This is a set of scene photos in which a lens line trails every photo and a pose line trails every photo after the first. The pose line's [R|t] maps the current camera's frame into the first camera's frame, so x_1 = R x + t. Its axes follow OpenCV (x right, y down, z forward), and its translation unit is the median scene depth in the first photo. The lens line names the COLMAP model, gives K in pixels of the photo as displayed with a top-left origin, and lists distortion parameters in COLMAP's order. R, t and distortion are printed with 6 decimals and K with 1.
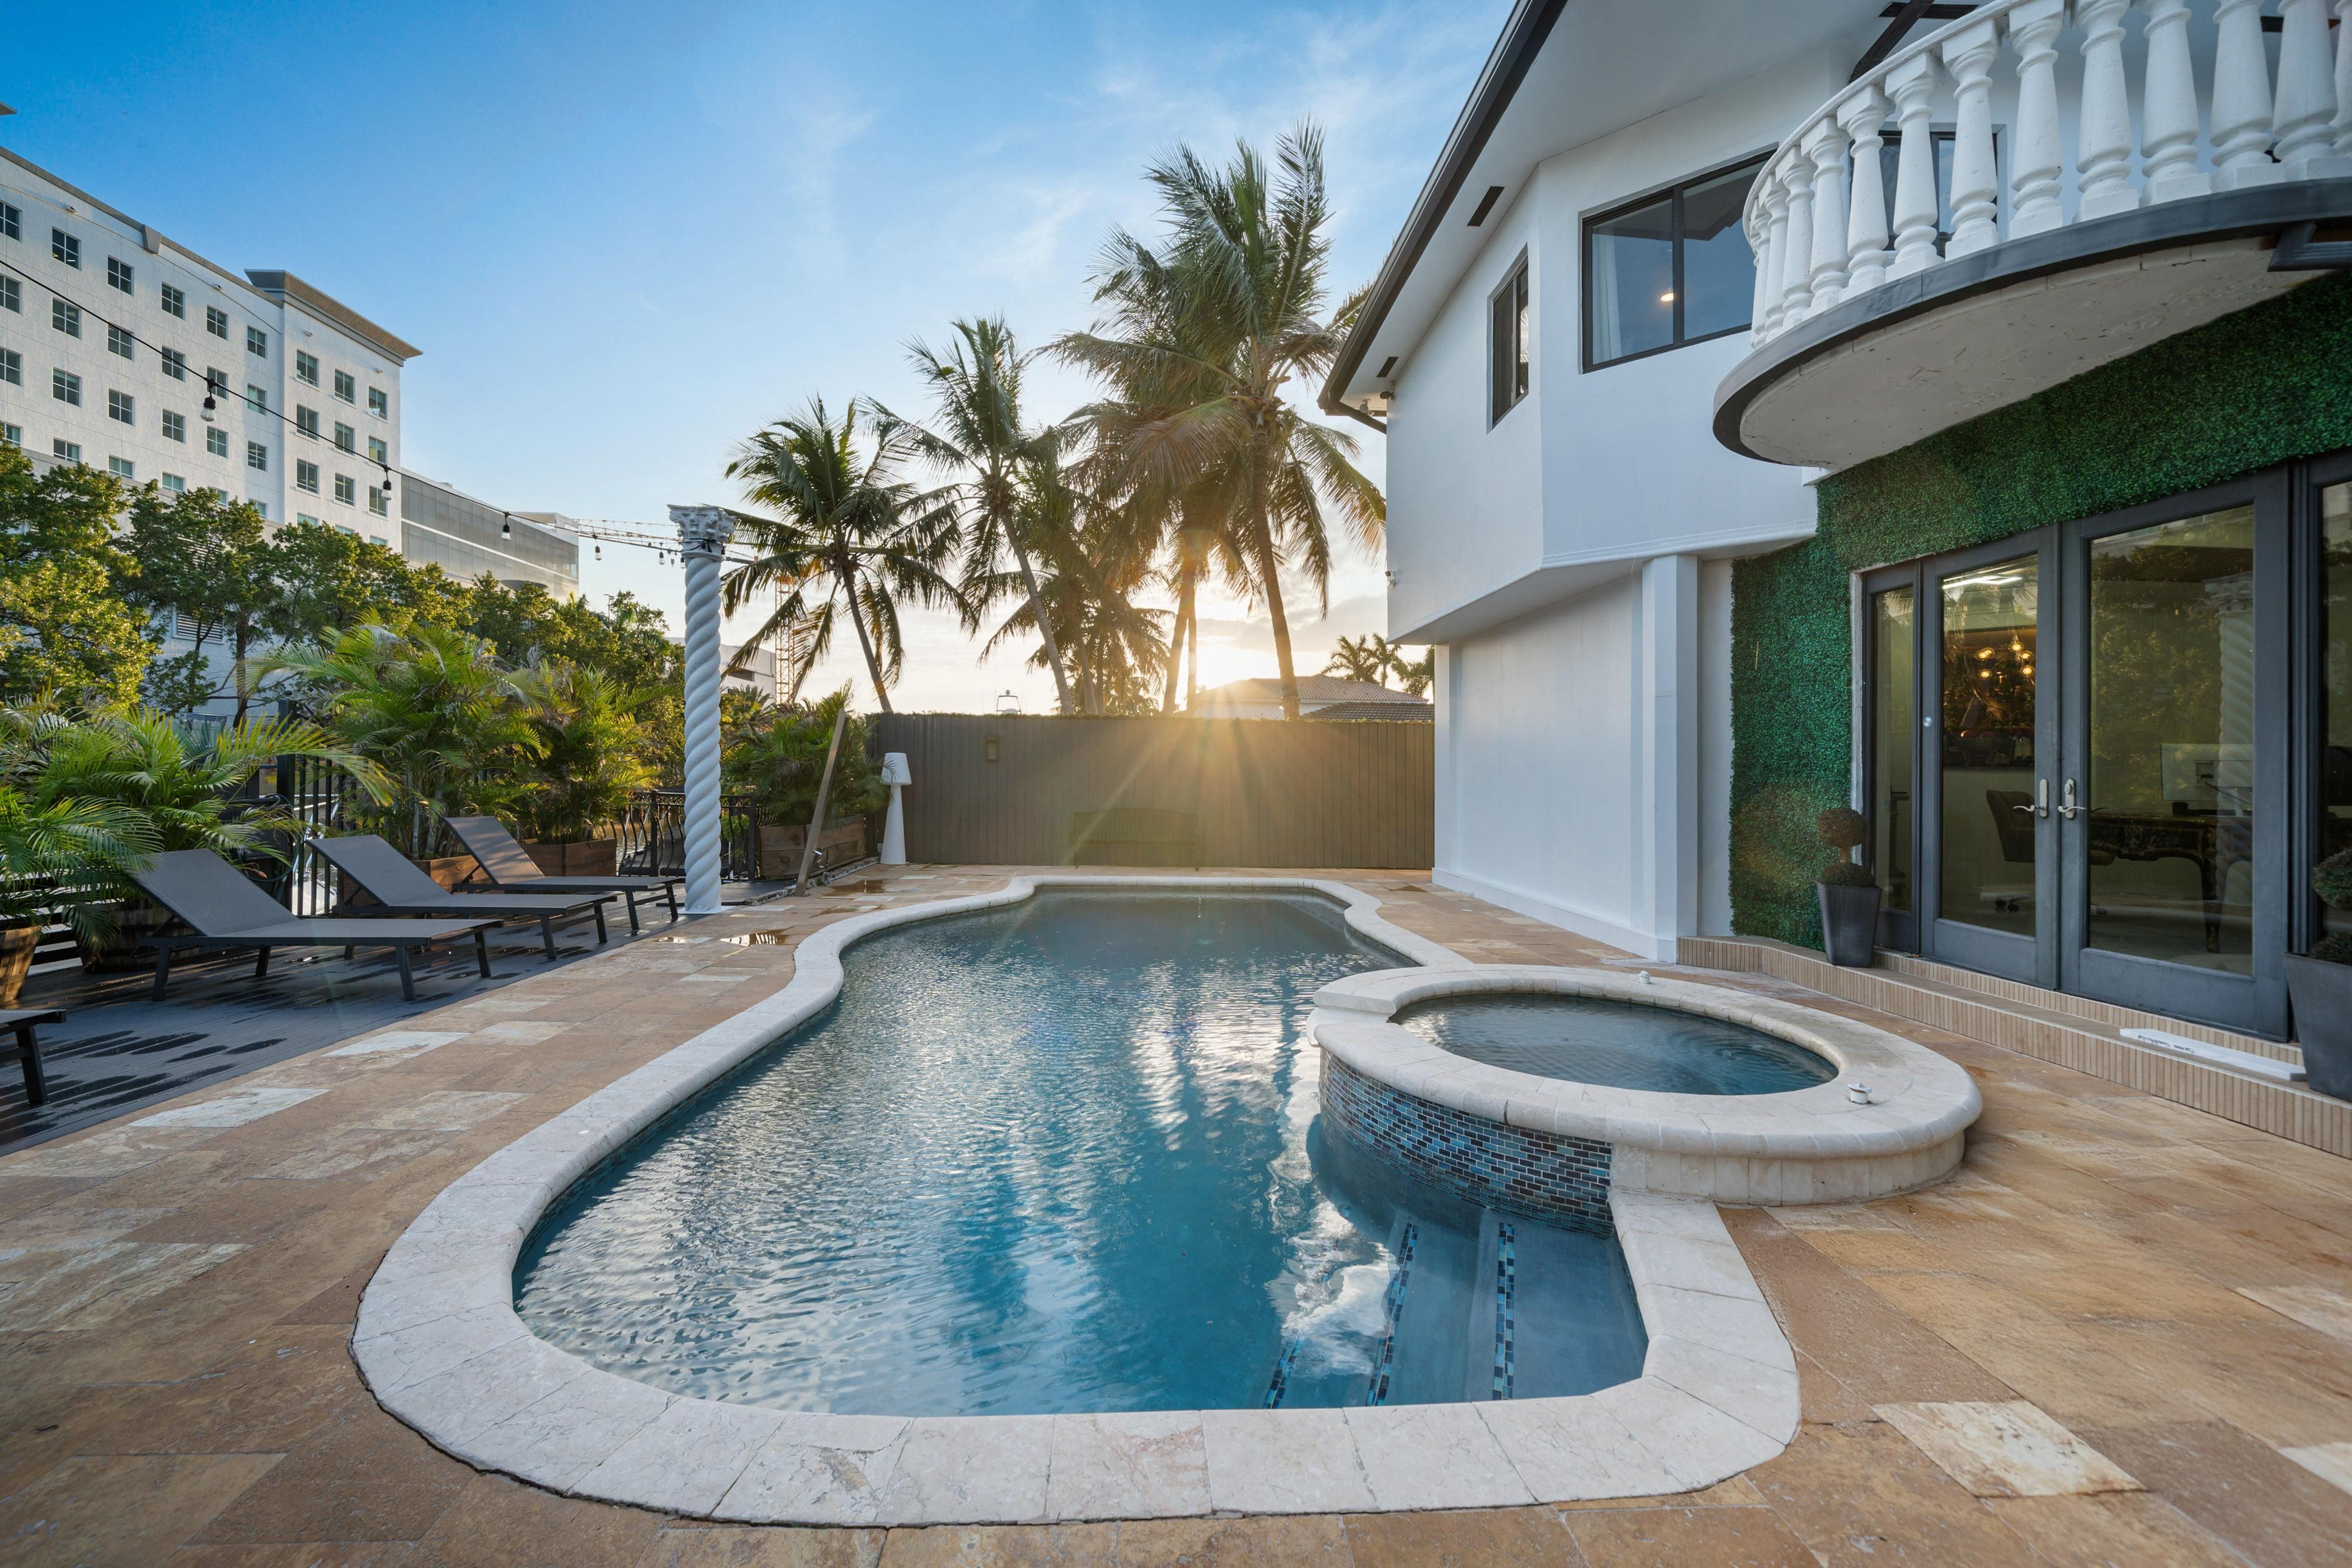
lens RADIAL K [[921.5, 0, 1161.3], [0, 921.5, 754.5], [0, 0, 1]] dist [-0.003357, -0.000268]
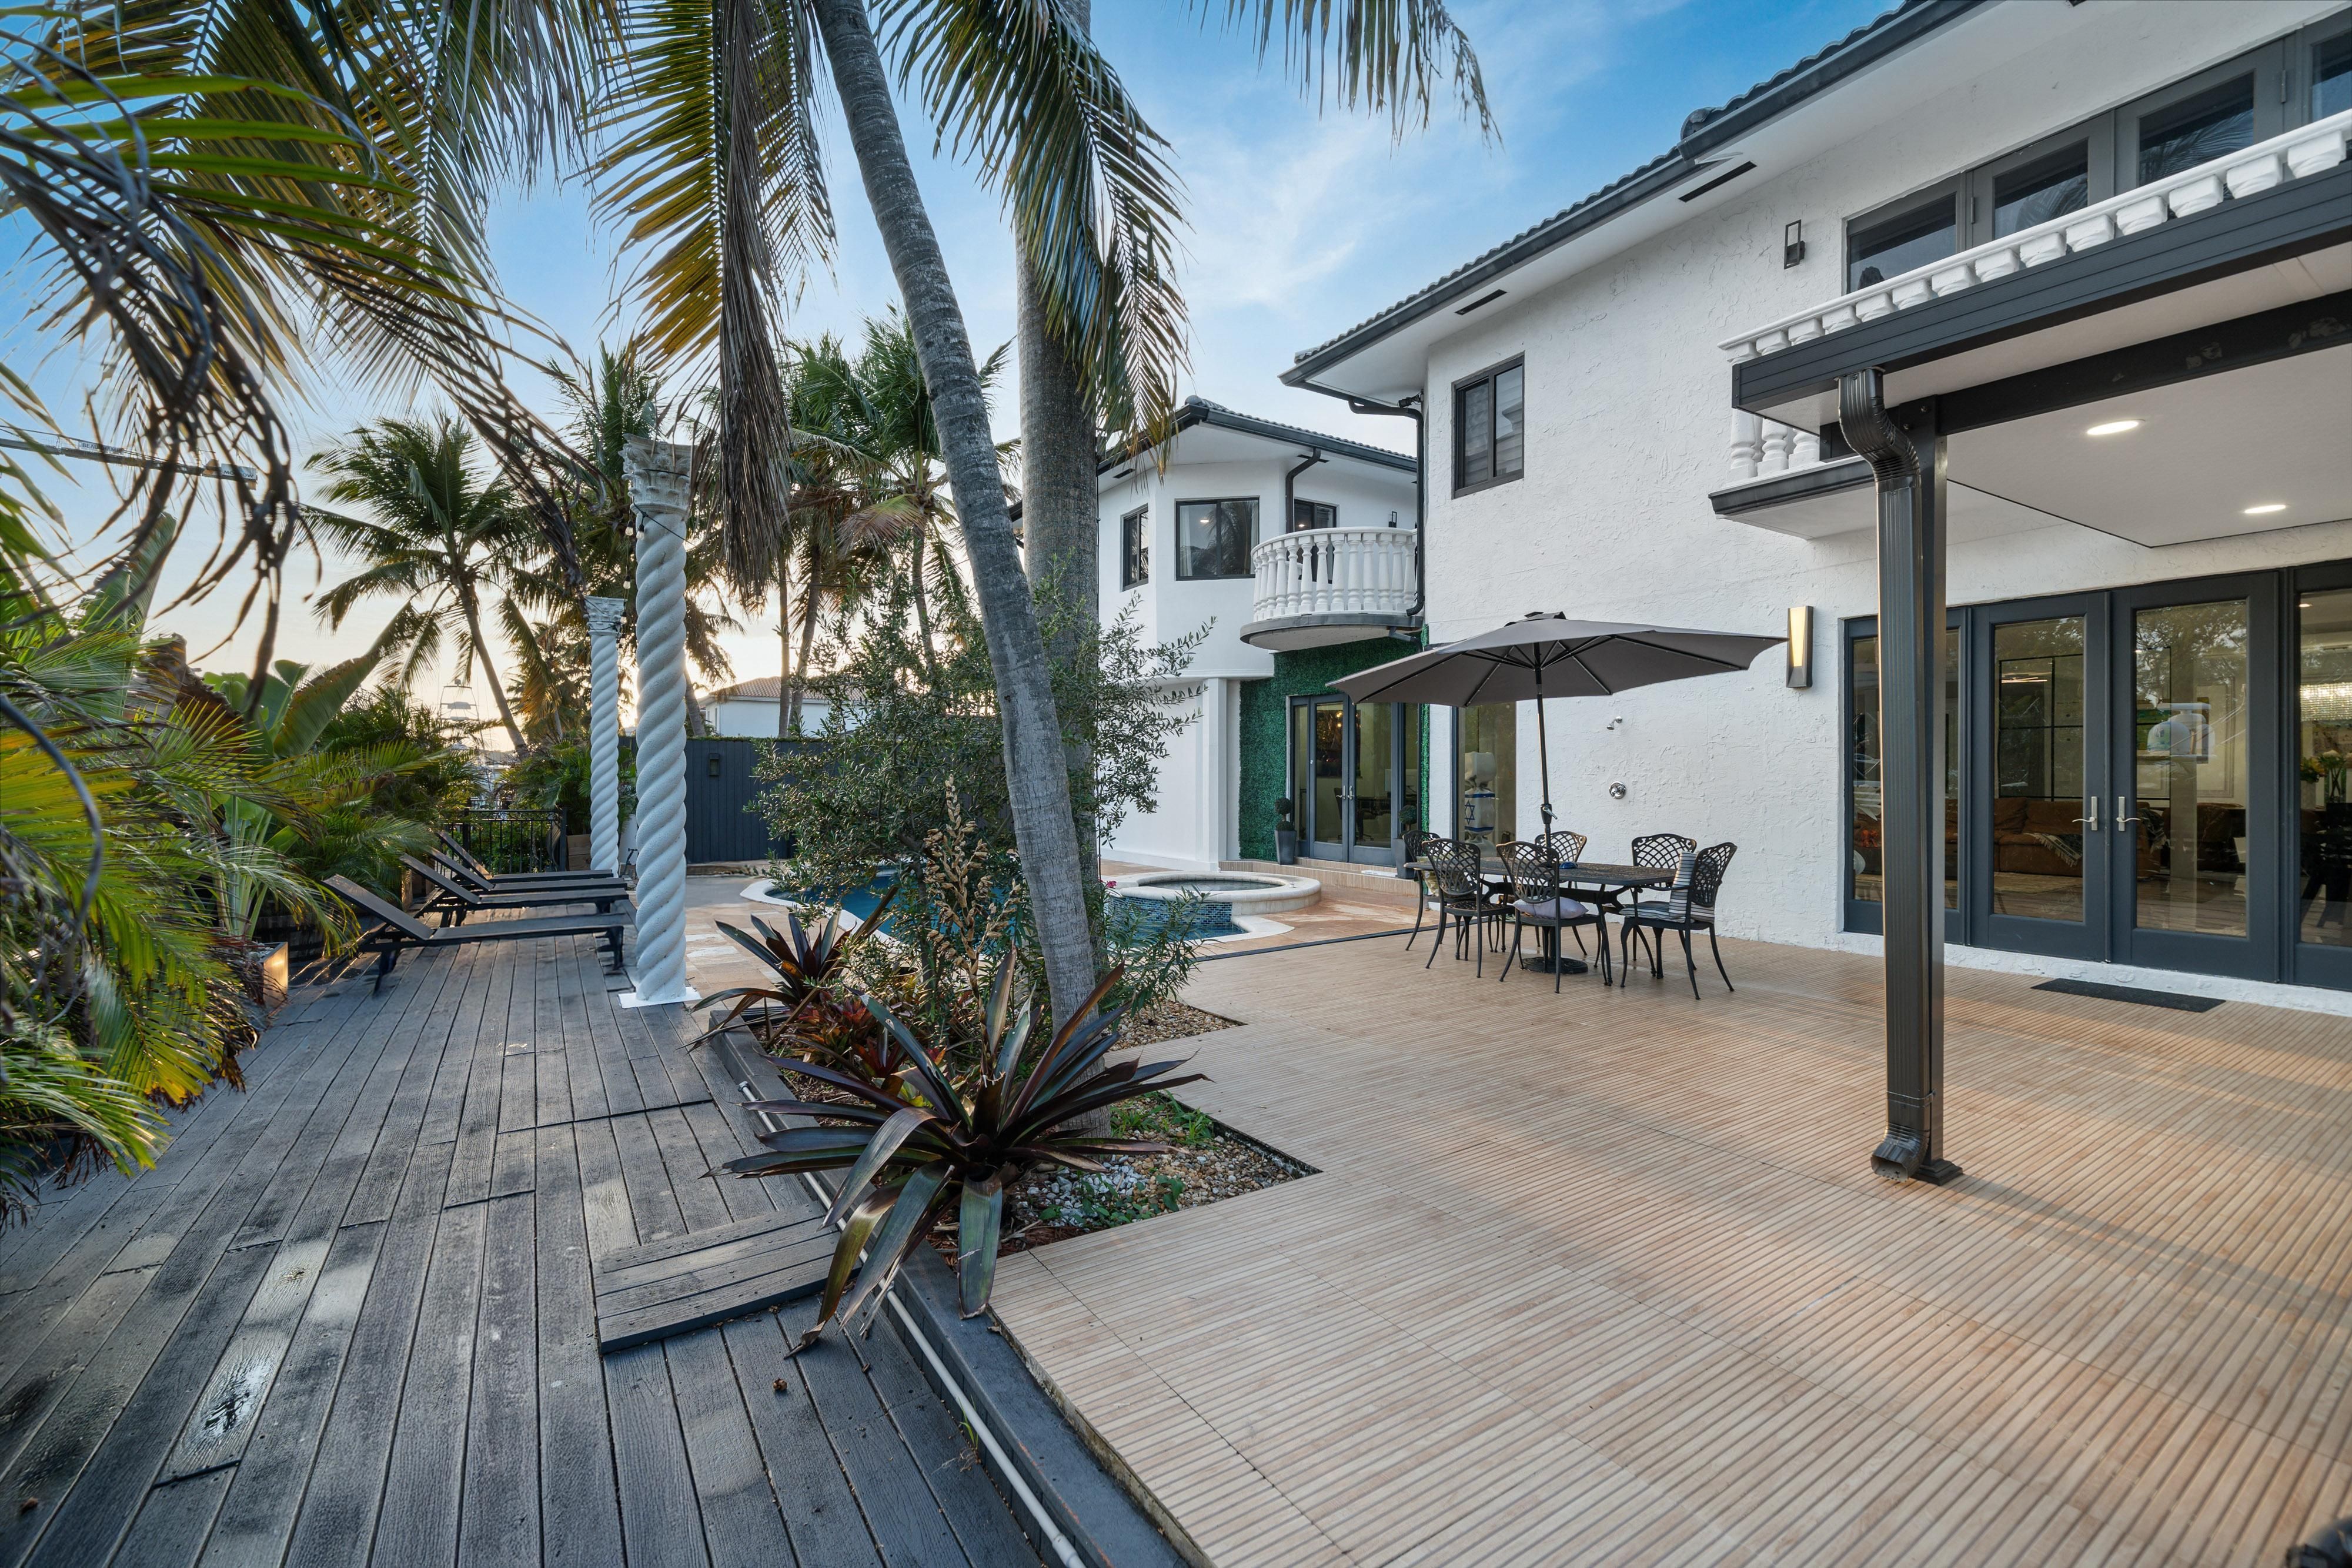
lens RADIAL K [[972.0, 0, 1179.9], [0, 972.0, 751.9], [0, 0, 1]] dist [0.000691, 0.000024]
pose [[0.854400, -0.001528, 0.519613, -0.620448], [0.000700, 0.999998, 0.001790, -0.050649], [-0.519615, -0.001165, 0.854400, -0.786671]]
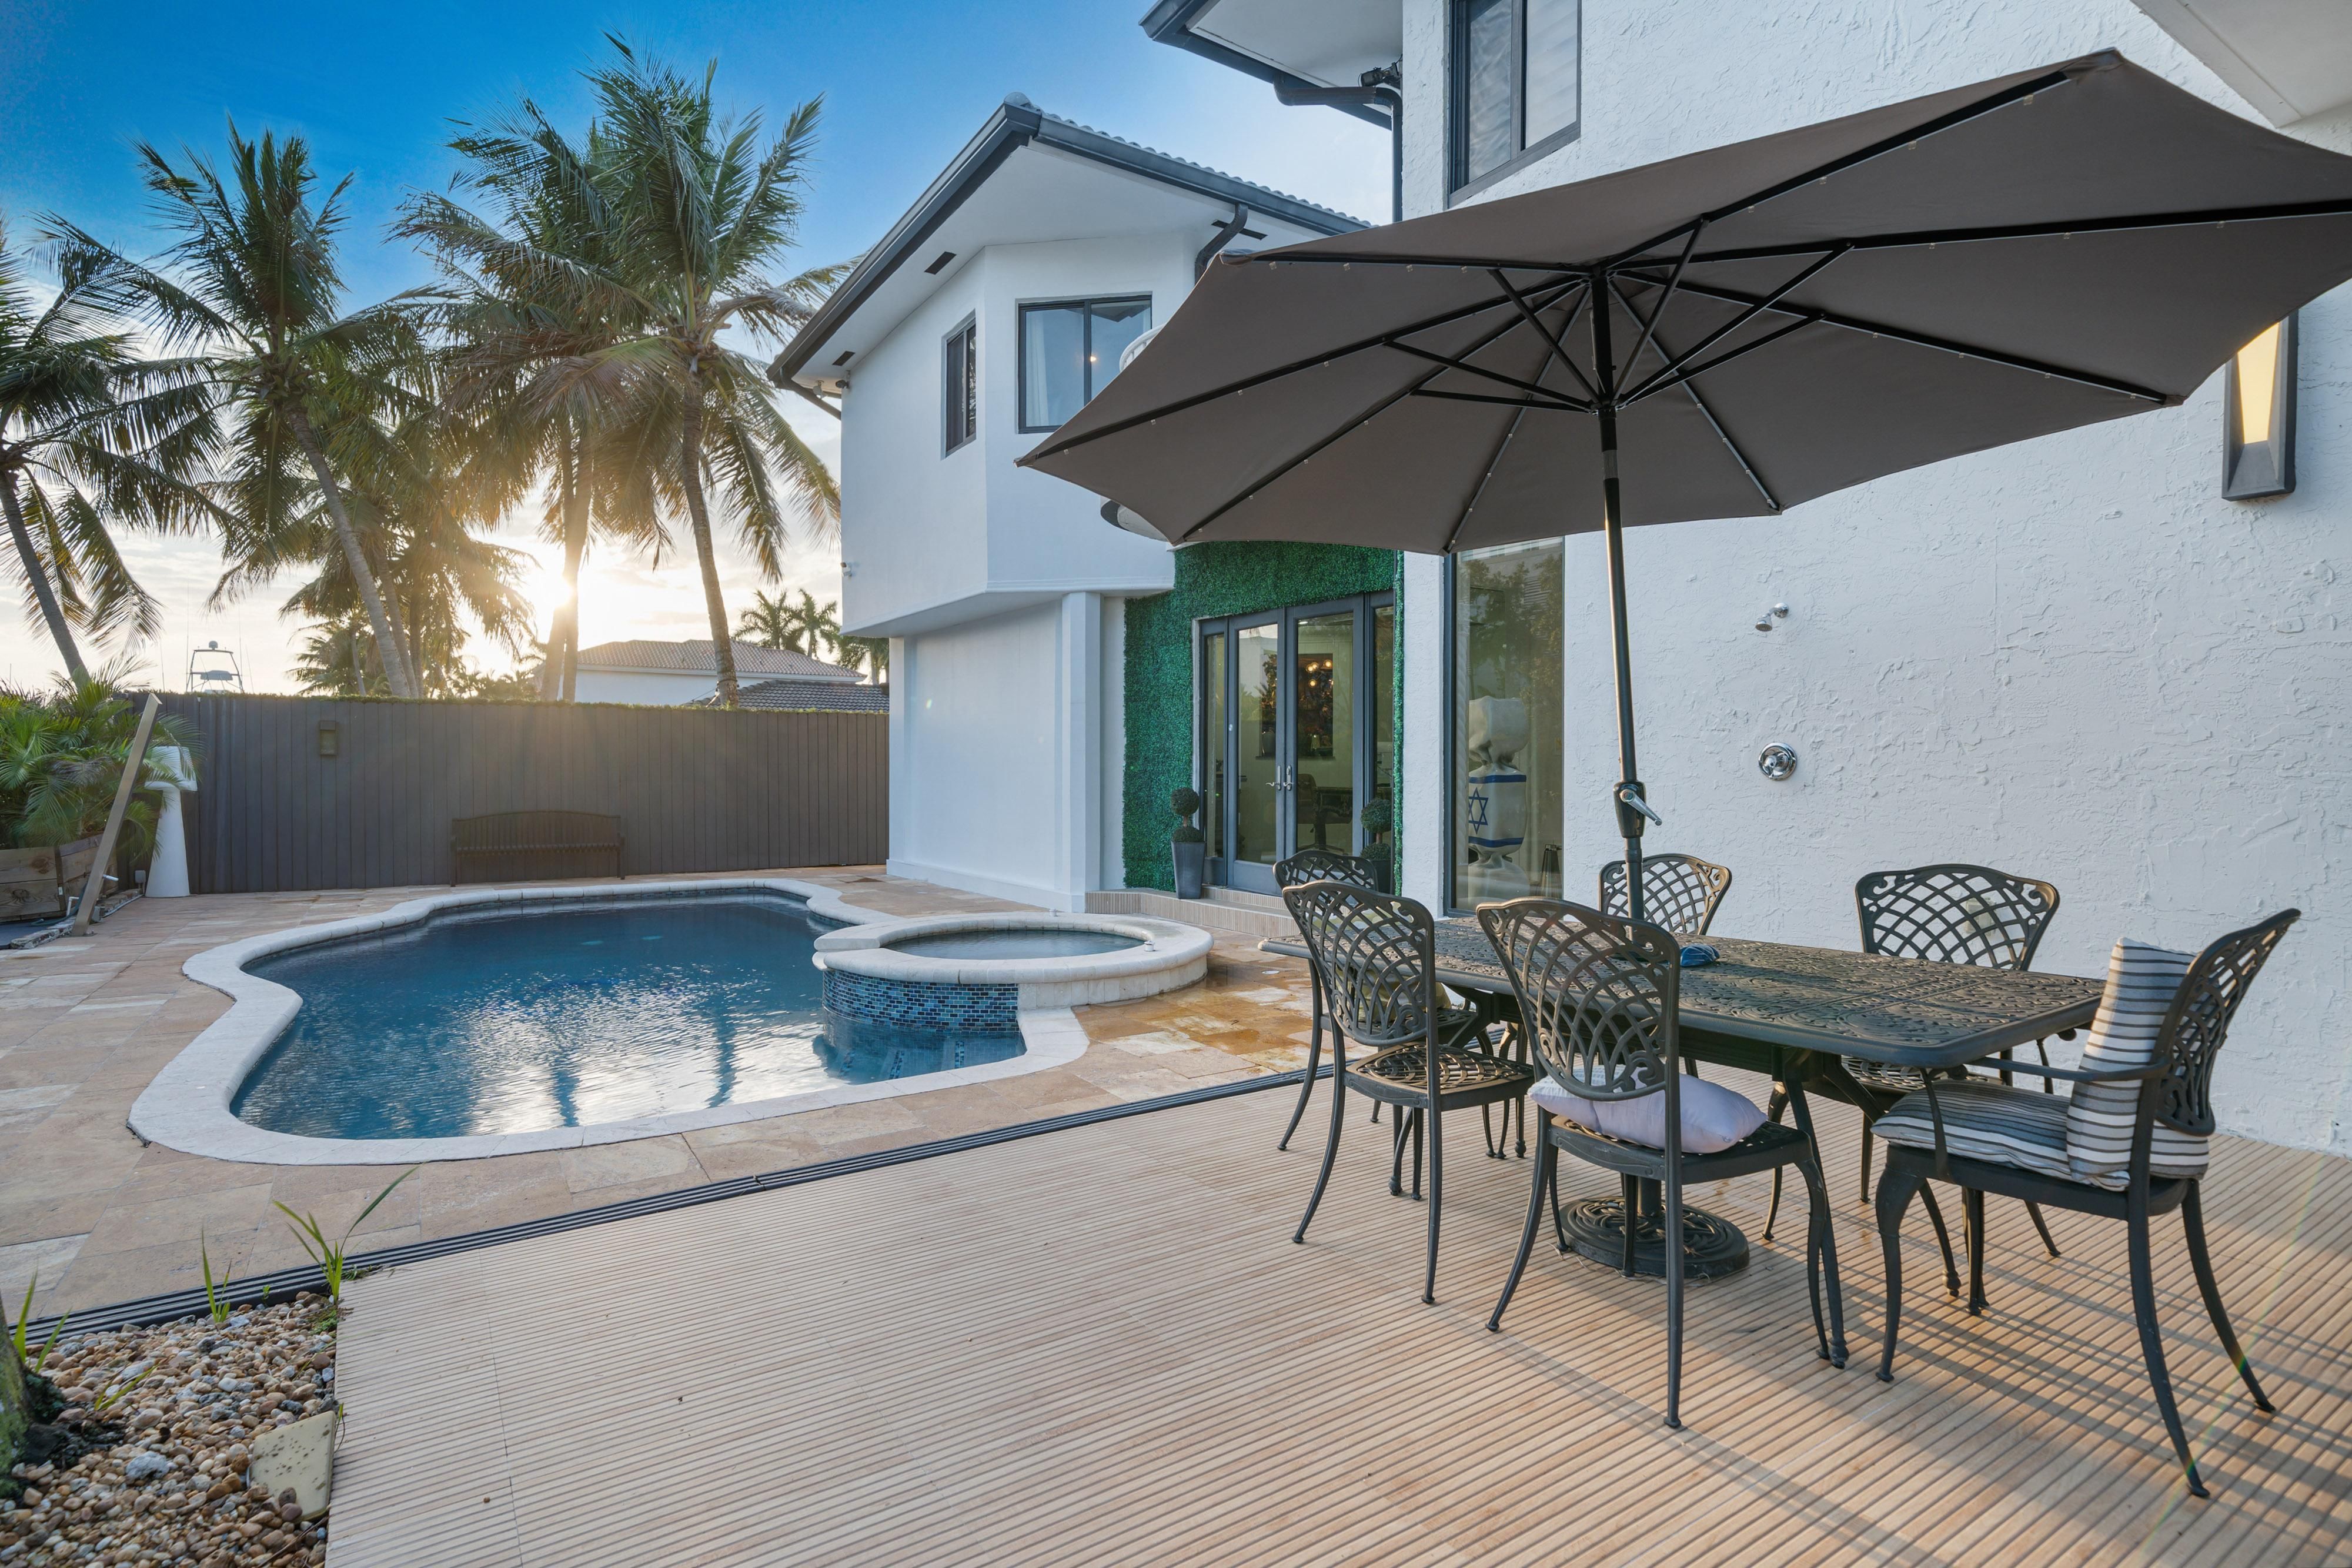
lens RADIAL K [[1169.0, 0, 1179.8], [0, 1169.0, 739.5], [0, 0, 1]] dist [-0.003212, -0.000609]
pose [[0.853634, -0.000186, 0.520873, -0.160788], [0.000368, 1.000000, -0.000246, -0.012153], [-0.520873, 0.000402, 0.853634, -0.421839]]
